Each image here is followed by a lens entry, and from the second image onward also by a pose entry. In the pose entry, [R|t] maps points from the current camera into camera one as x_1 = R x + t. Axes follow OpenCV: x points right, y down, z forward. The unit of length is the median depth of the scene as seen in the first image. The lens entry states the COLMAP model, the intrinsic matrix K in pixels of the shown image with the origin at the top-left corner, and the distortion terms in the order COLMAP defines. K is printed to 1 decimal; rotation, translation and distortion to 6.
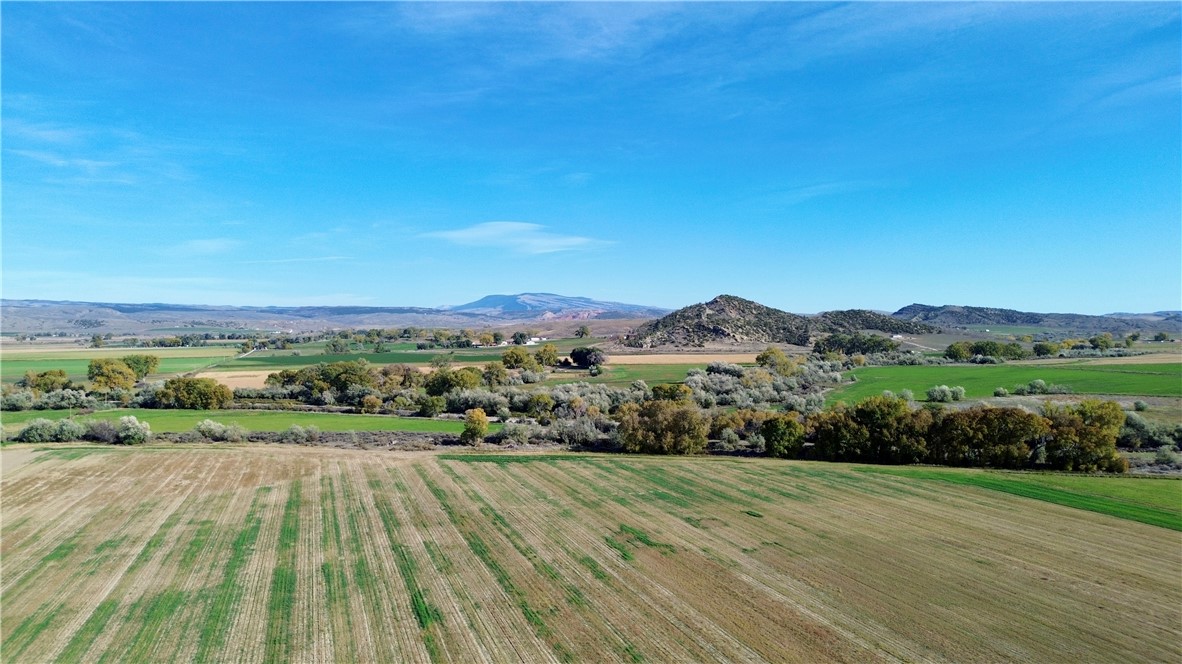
lens RADIAL K [[833.7, 0, 589.1], [0, 833.7, 336.2], [0, 0, 1]] dist [0.086050, -0.091830]
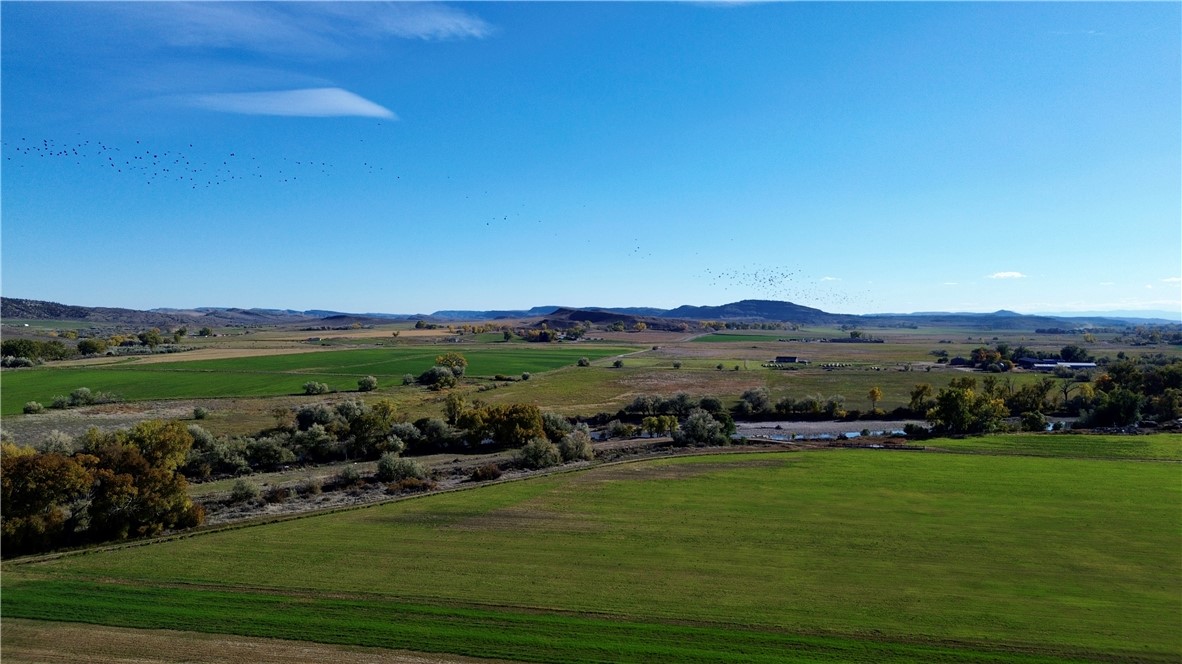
lens RADIAL K [[833.7, 0, 589.1], [0, 833.7, 336.2], [0, 0, 1]] dist [0.086050, -0.091830]
pose [[0.520828, -0.010105, 0.853602, 0.078091], [0.004360, 0.999948, 0.009177, -0.003840], [-0.853650, -0.001058, 0.520846, 0.142068]]
